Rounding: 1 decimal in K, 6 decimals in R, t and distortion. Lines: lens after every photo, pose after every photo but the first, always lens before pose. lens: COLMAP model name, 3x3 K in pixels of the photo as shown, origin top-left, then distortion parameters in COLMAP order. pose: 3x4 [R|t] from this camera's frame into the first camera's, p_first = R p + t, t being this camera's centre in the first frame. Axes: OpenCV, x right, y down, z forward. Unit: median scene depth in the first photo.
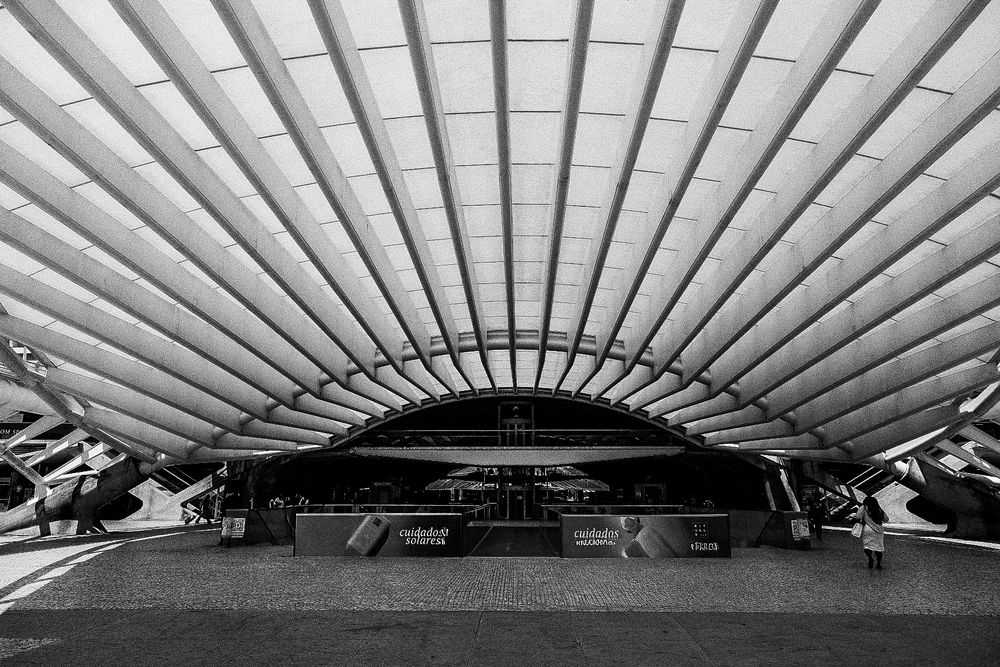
lens RADIAL K [[674.1, 0, 473.9], [0, 674.1, 347.6], [0, 0, 1]] dist [0.012746, 0.001285]
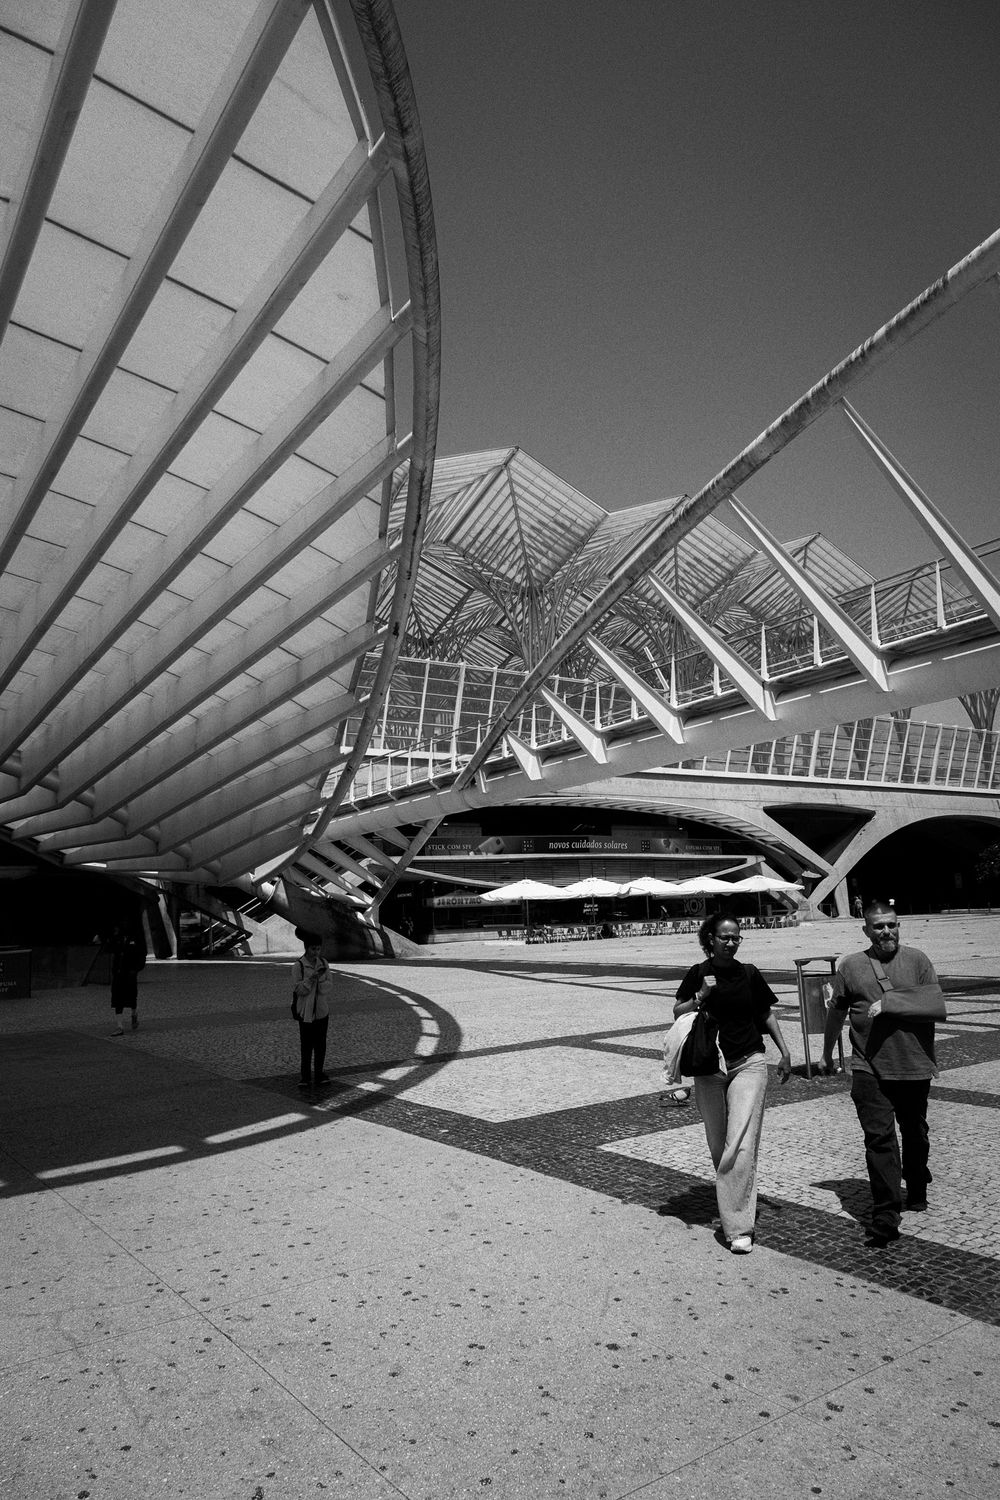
lens RADIAL K [[1011.6, 0, 498.3], [0, 1011.6, 767.8], [0, 0, 1]] dist [0.003498, 0.005918]
pose [[0.773198, 0.056544, 0.631639, 0.001223], [-0.090555, 0.995655, 0.021719, -0.043261], [-0.627666, -0.073991, 0.774958, -0.233832]]
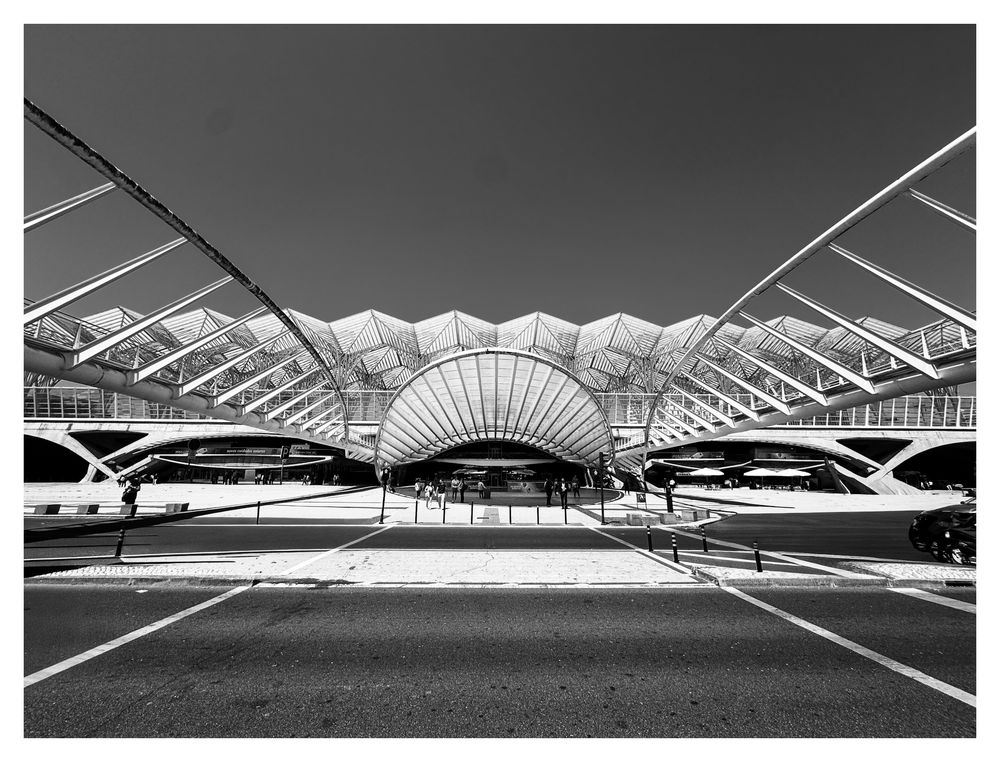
lens RADIAL K [[380.4, 0, 500.0], [0, 380.4, 381.0], [0, 0, 1]] dist [0.003016, 0.000017]
pose [[0.996700, 0.025735, 0.076988, -0.068215], [-0.023244, 0.999182, -0.033083, -0.180372], [-0.077776, 0.031184, 0.996483, -0.824123]]
